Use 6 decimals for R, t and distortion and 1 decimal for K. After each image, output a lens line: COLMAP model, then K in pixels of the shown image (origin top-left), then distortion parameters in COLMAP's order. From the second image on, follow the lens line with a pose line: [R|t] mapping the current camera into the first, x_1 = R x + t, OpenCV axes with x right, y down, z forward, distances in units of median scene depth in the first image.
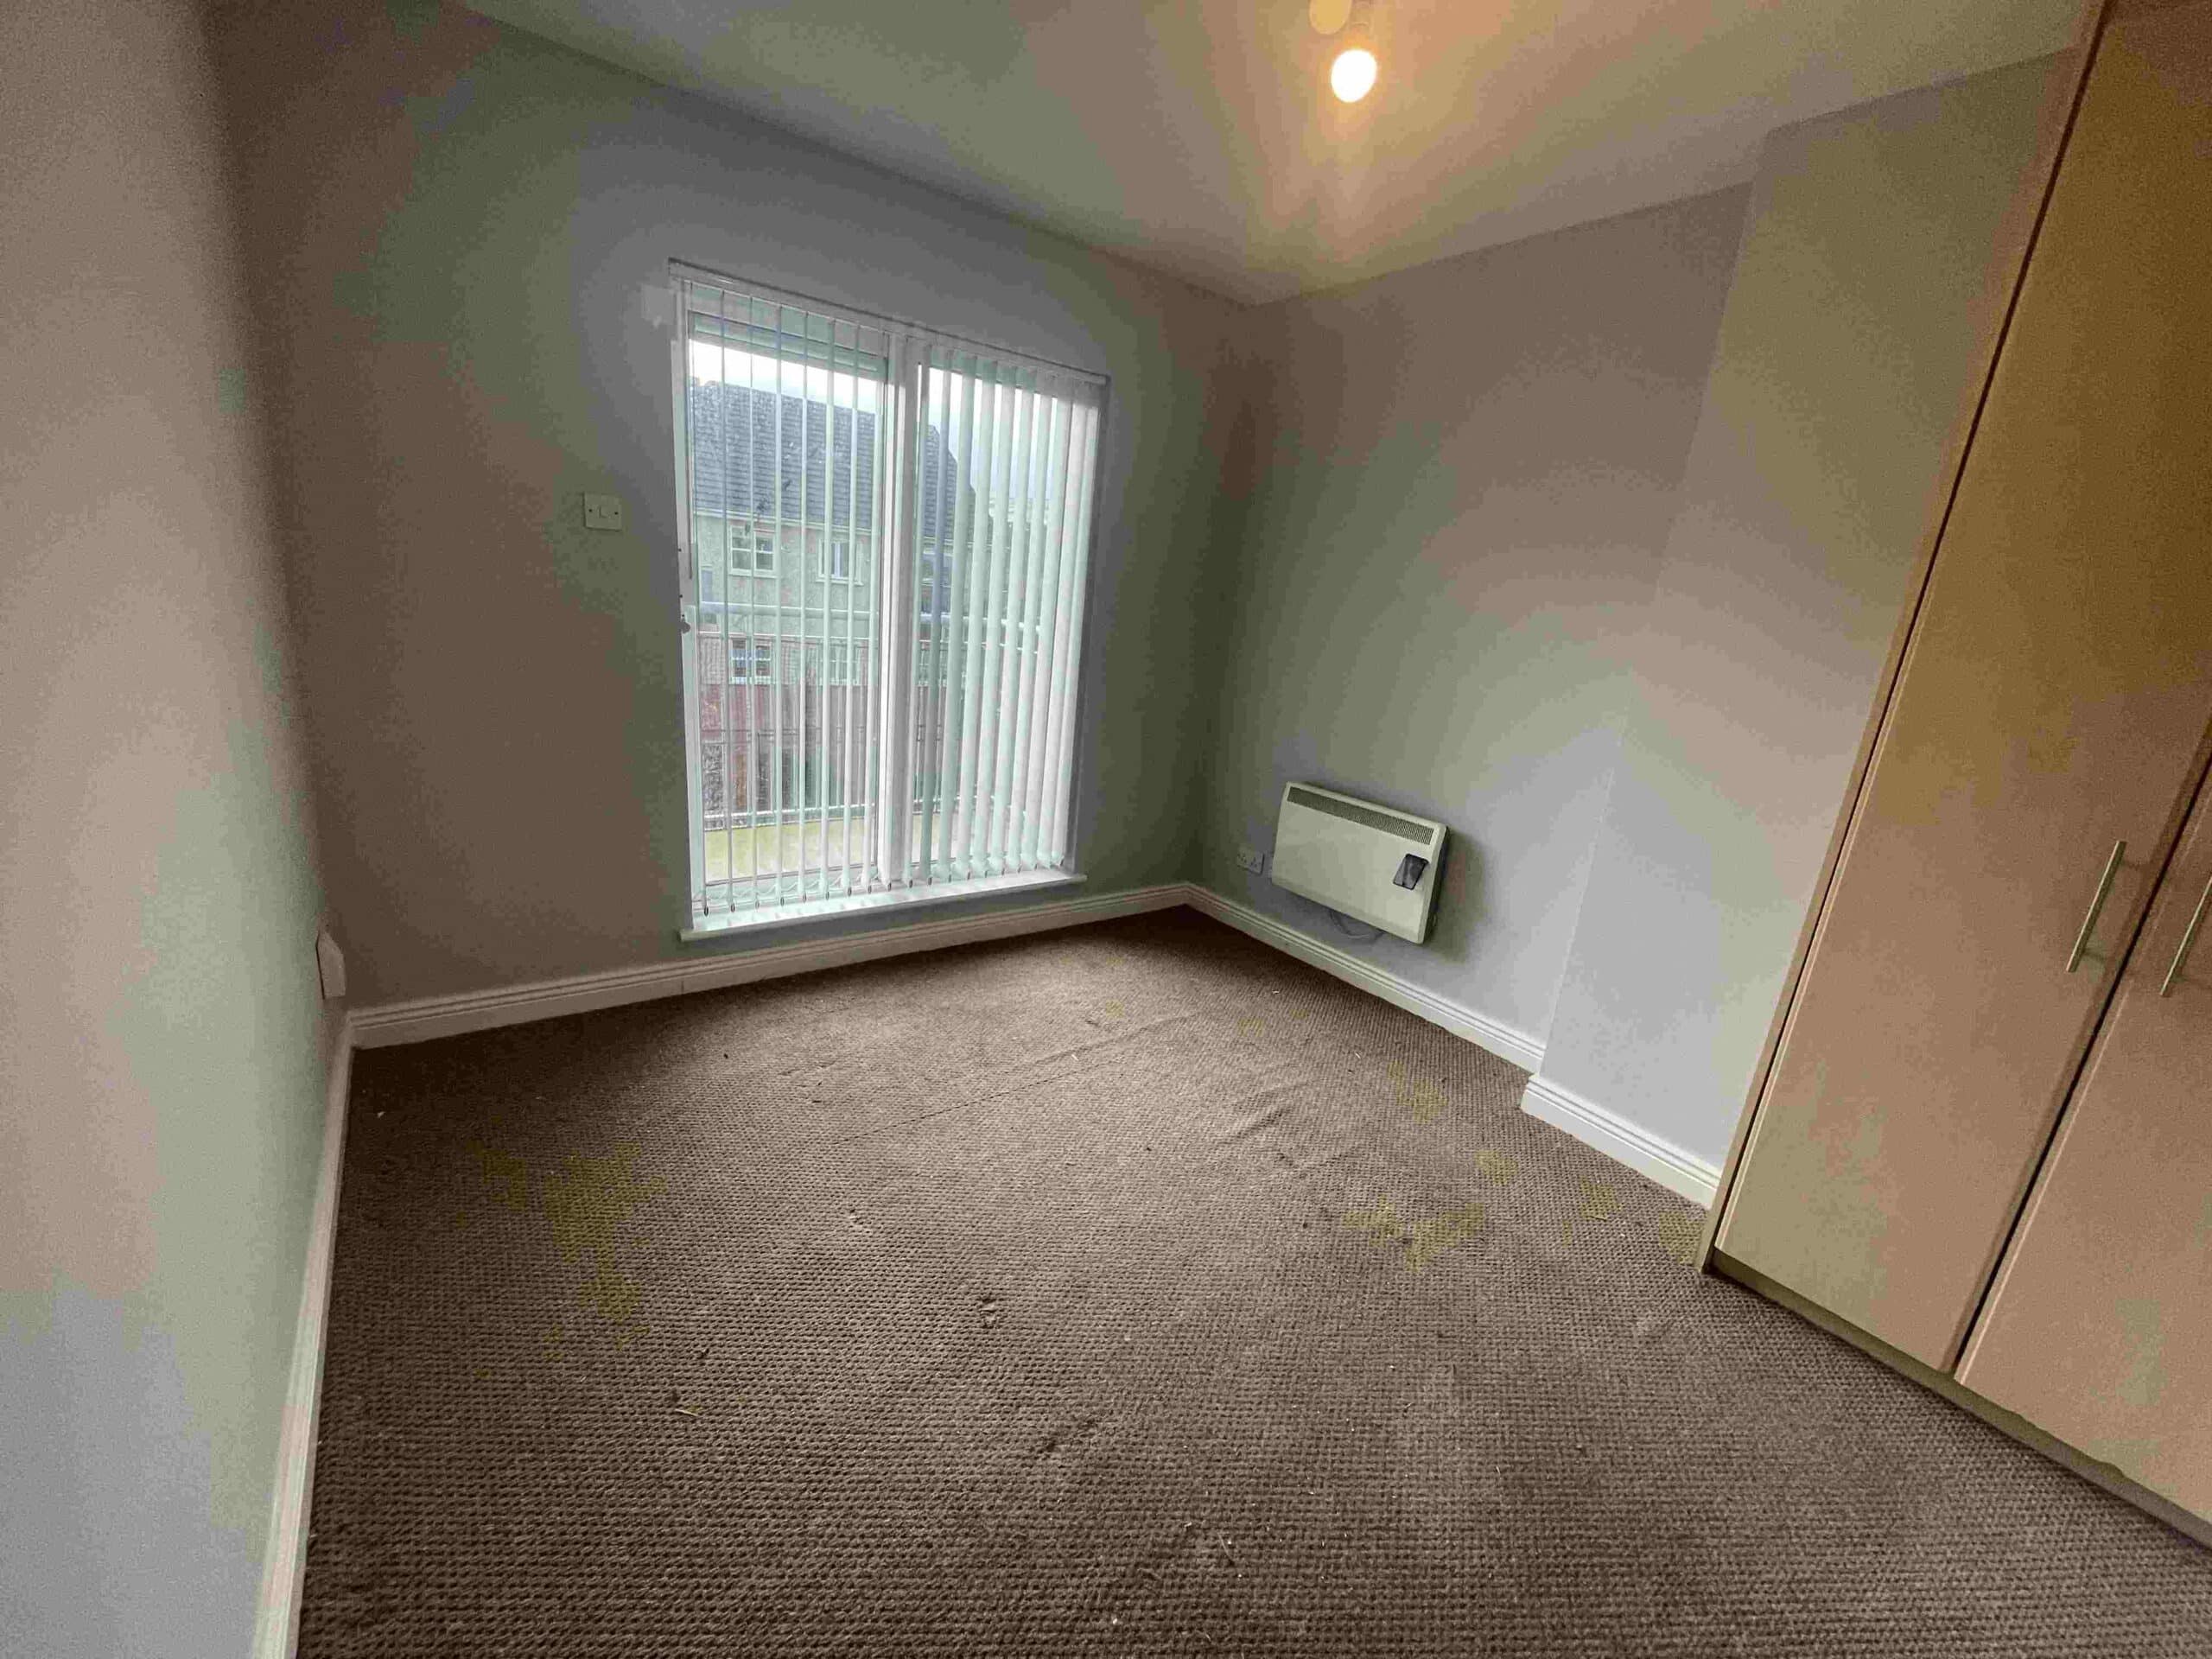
lens RADIAL K [[891.8, 0, 1100.0], [0, 891.8, 831.0], [0, 0, 1]] dist [-0.002025, -0.000093]
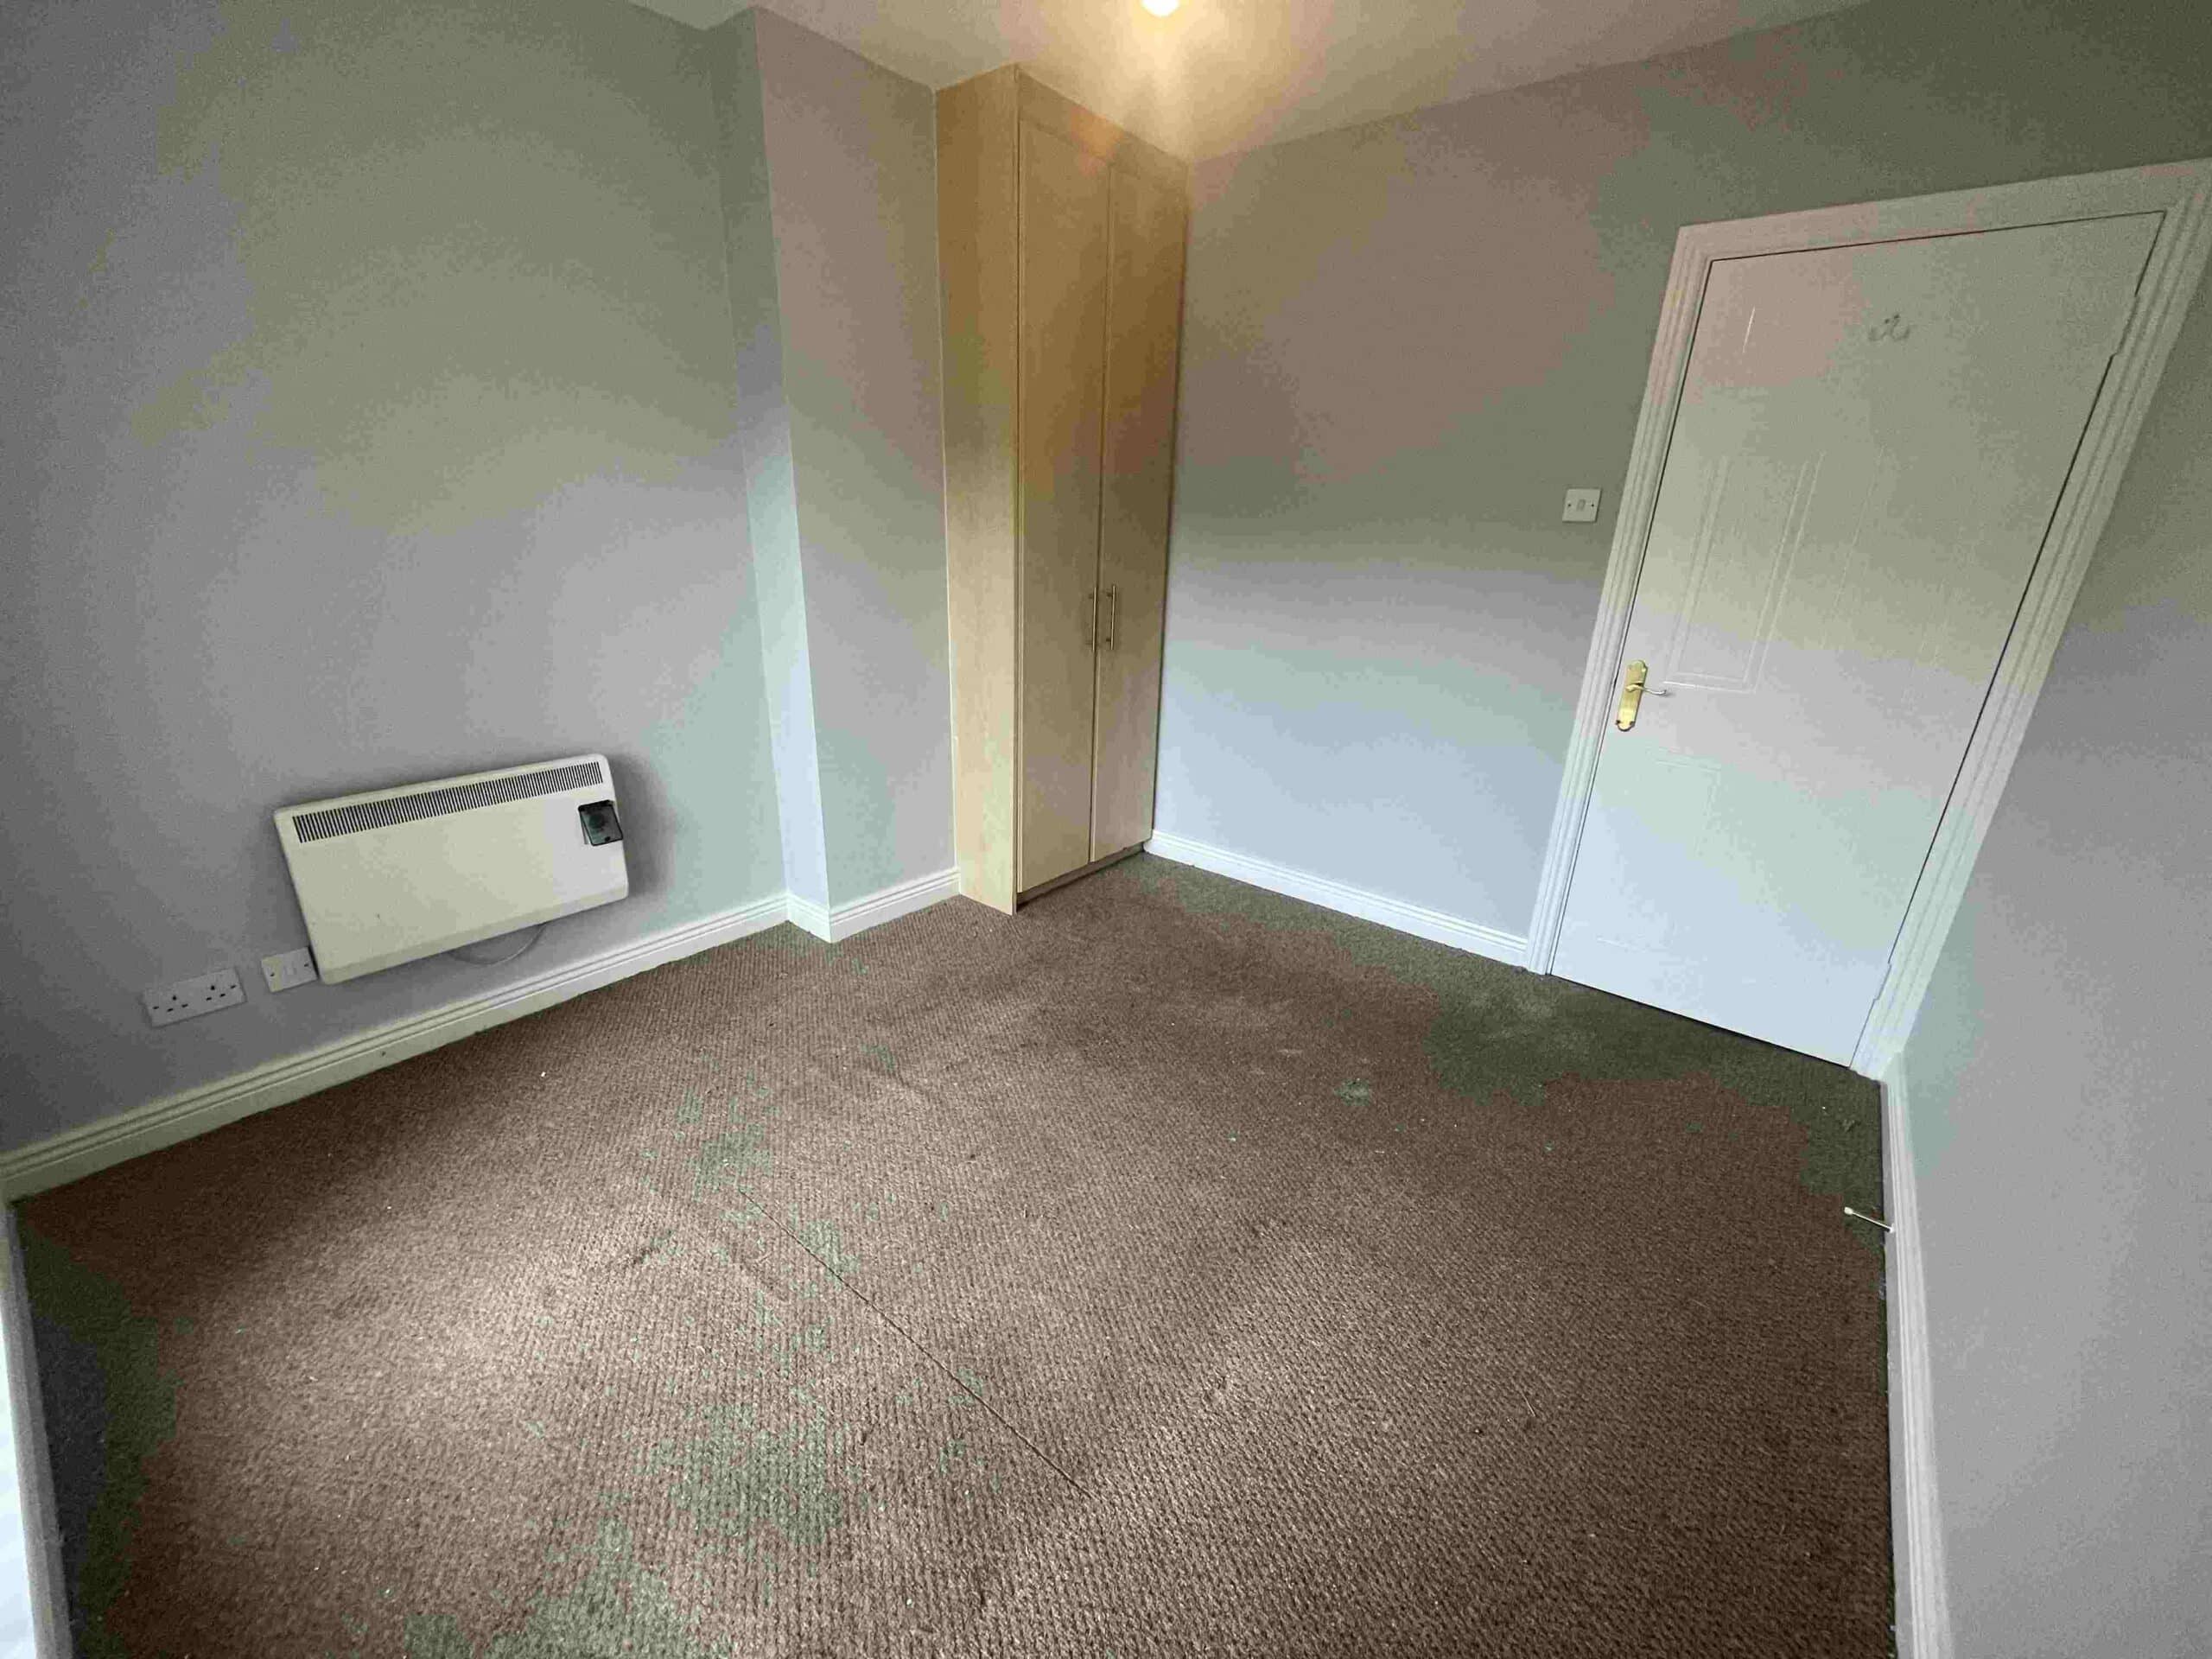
lens RADIAL K [[891.8, 0, 1100.0], [0, 891.8, 831.0], [0, 0, 1]] dist [-0.002025, -0.000093]
pose [[-0.243859, -0.419332, 0.874468, -0.445477], [0.202489, 0.859801, 0.468765, -0.223602], [-0.948436, 0.291383, -0.124760, 0.654255]]
